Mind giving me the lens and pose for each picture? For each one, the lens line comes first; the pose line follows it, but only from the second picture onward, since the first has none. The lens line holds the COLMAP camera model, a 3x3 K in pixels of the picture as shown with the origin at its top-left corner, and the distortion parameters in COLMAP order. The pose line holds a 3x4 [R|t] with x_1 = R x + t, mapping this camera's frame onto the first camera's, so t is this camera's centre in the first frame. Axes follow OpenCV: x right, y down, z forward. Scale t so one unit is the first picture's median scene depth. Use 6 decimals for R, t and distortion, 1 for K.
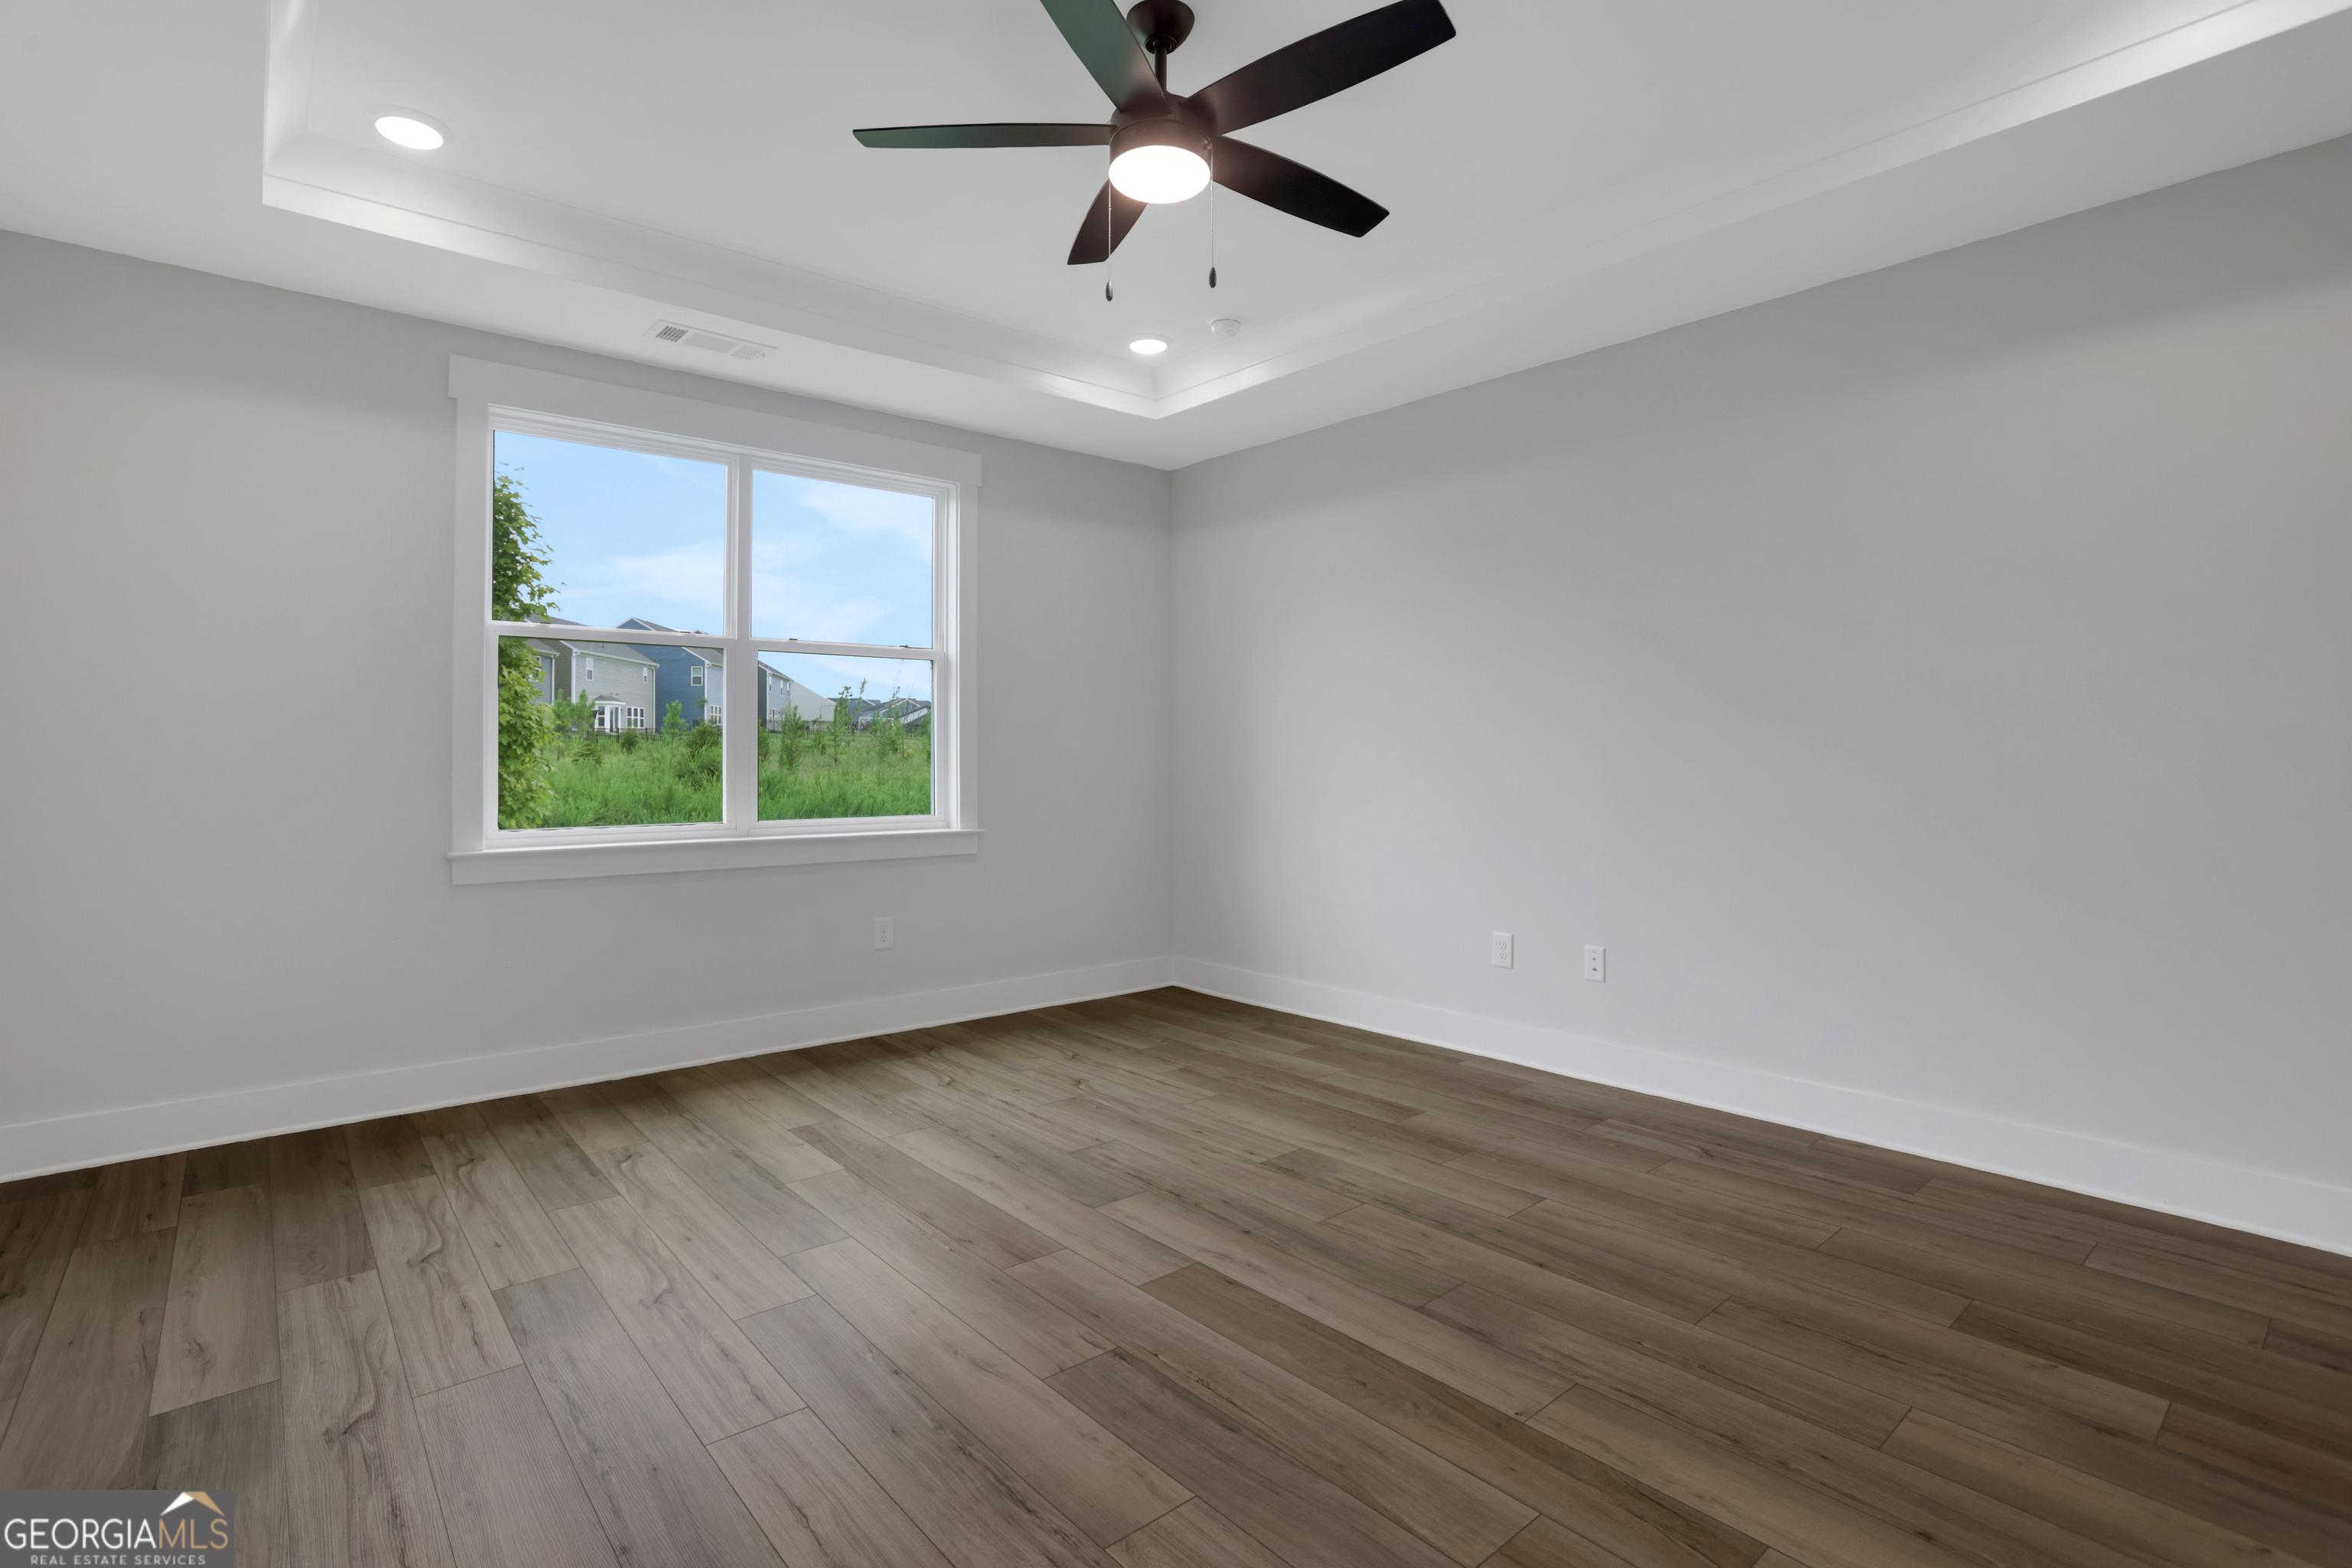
lens RADIAL K [[1102.1, 0, 1183.1], [0, 1102.1, 769.7], [0, 0, 1]] dist [0.003810, 0.002436]
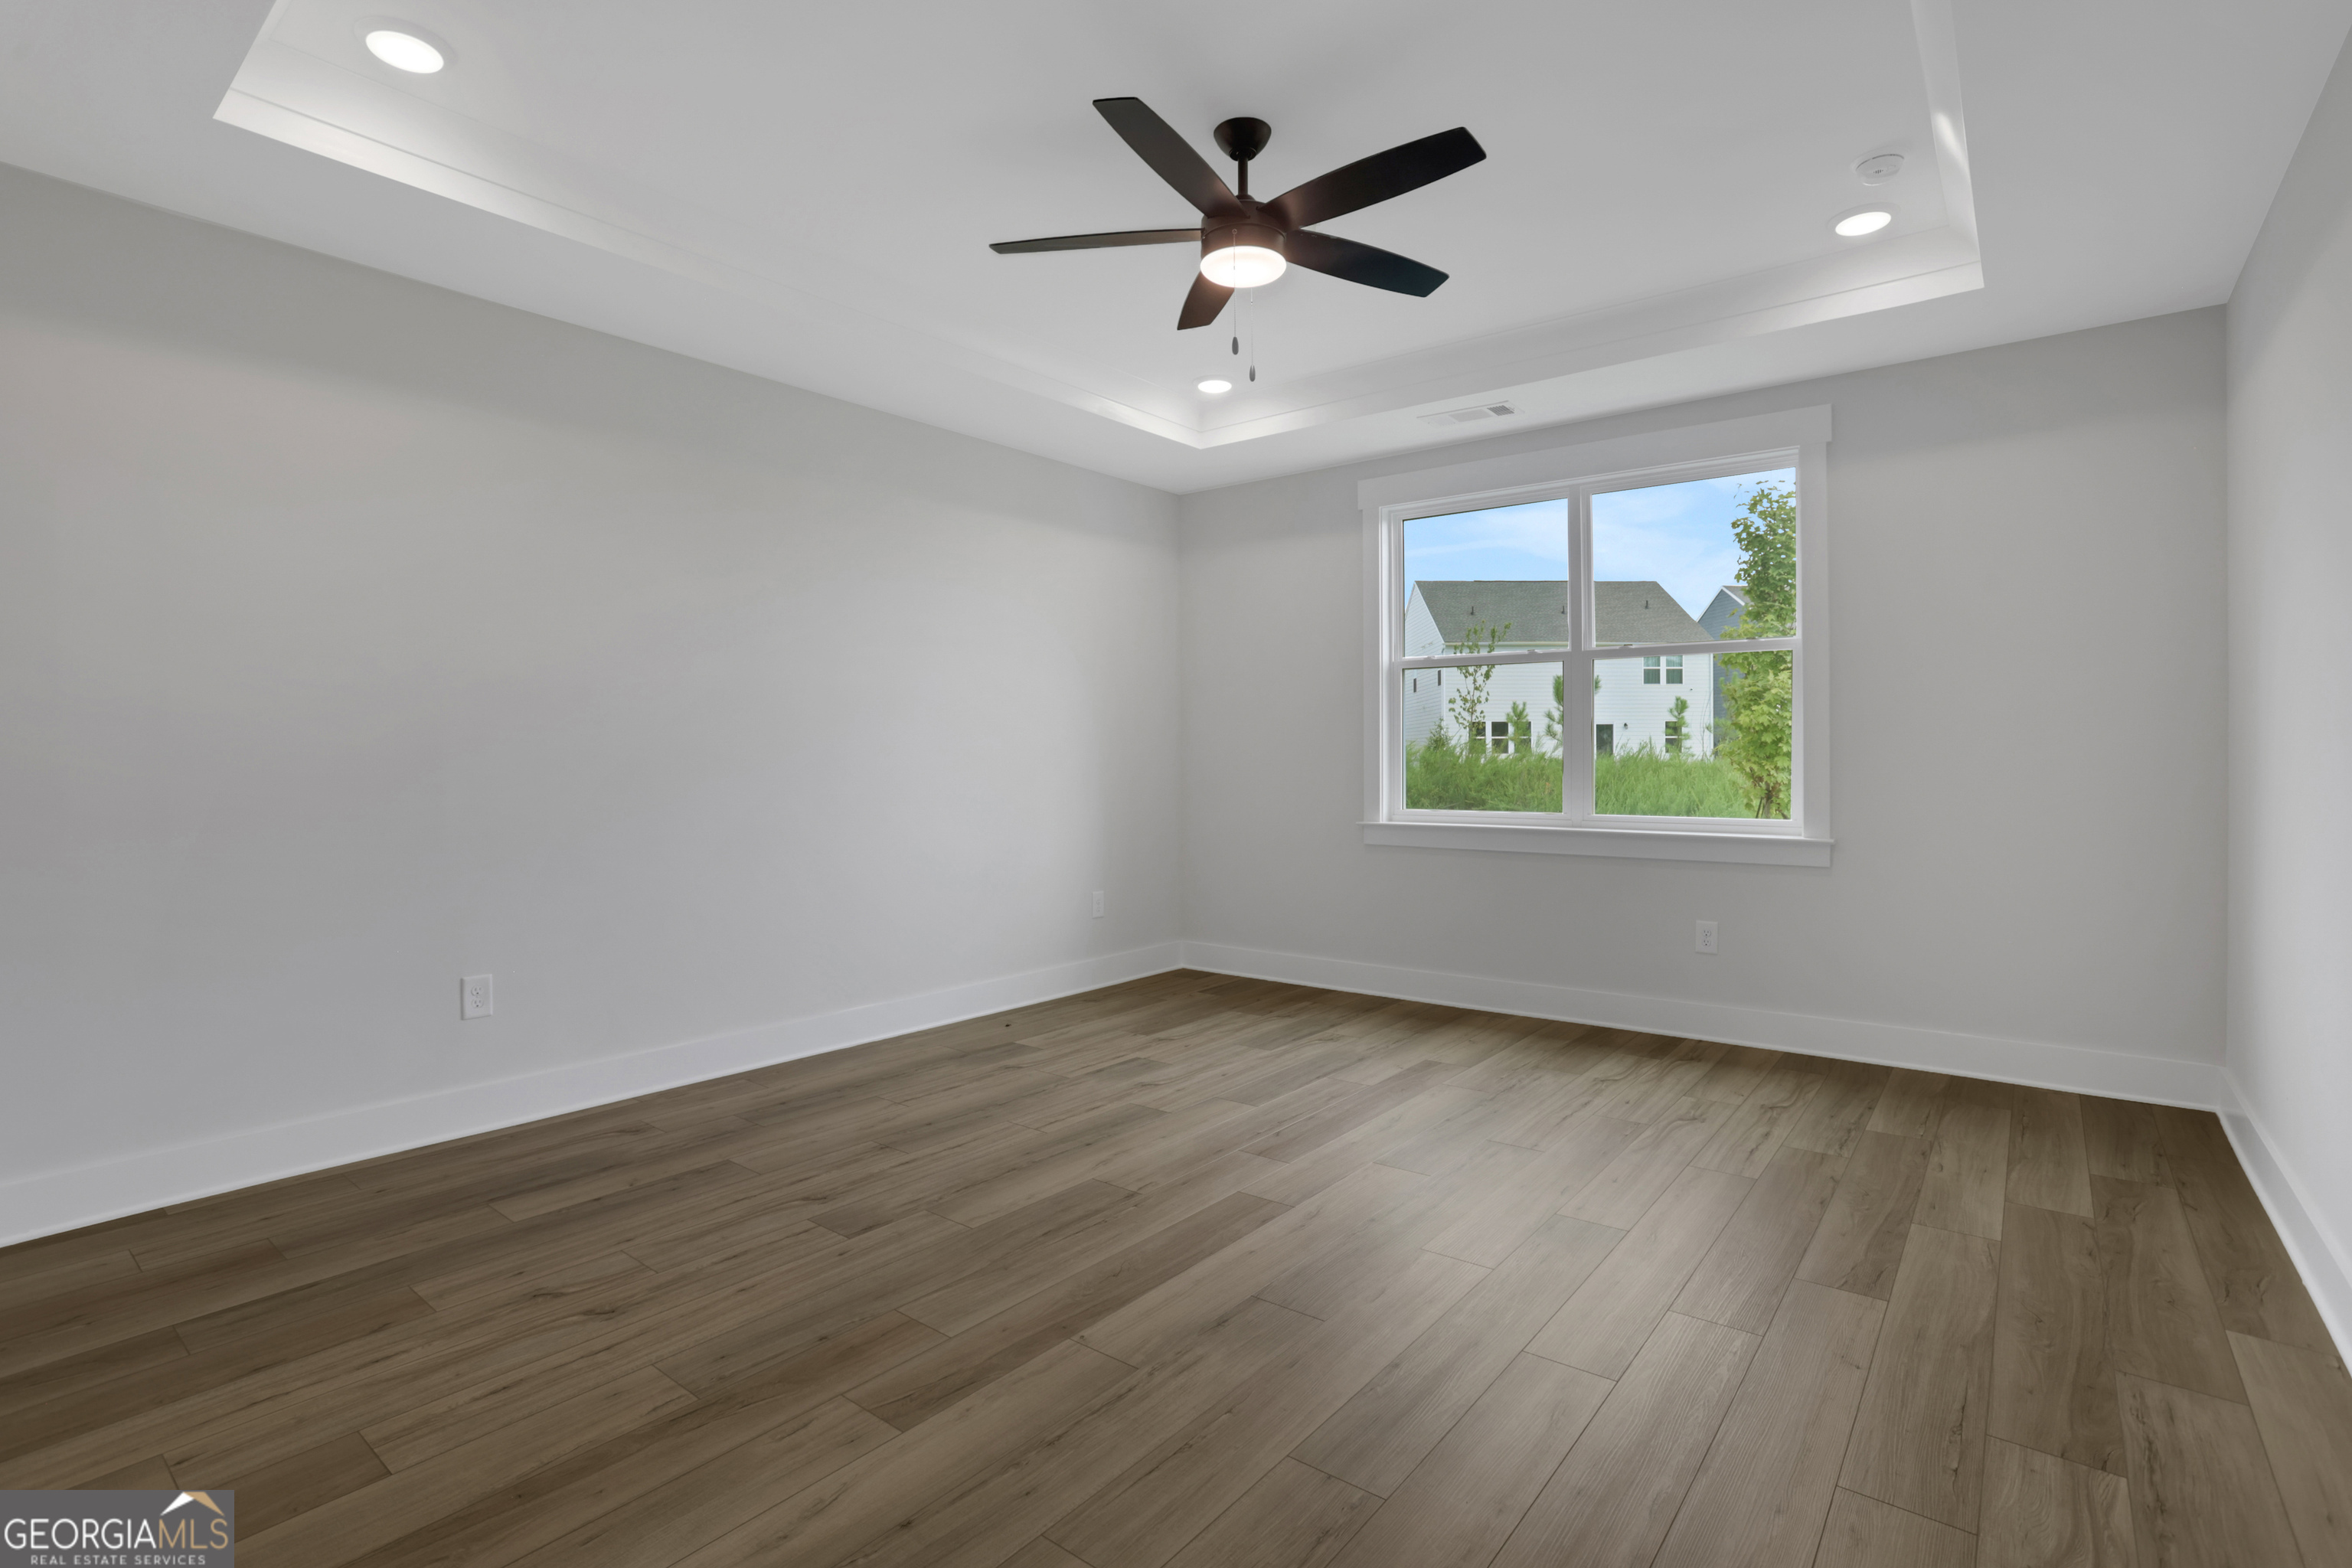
lens RADIAL K [[1102.1, 0, 1184.2], [0, 1102.1, 775.7], [0, 0, 1]] dist [0.003810, 0.002436]
pose [[0.189427, 0.012179, -0.981819, 1.106507], [-0.002376, 0.999926, 0.011945, -0.007426], [0.981892, 0.000070, 0.189442, 0.684839]]
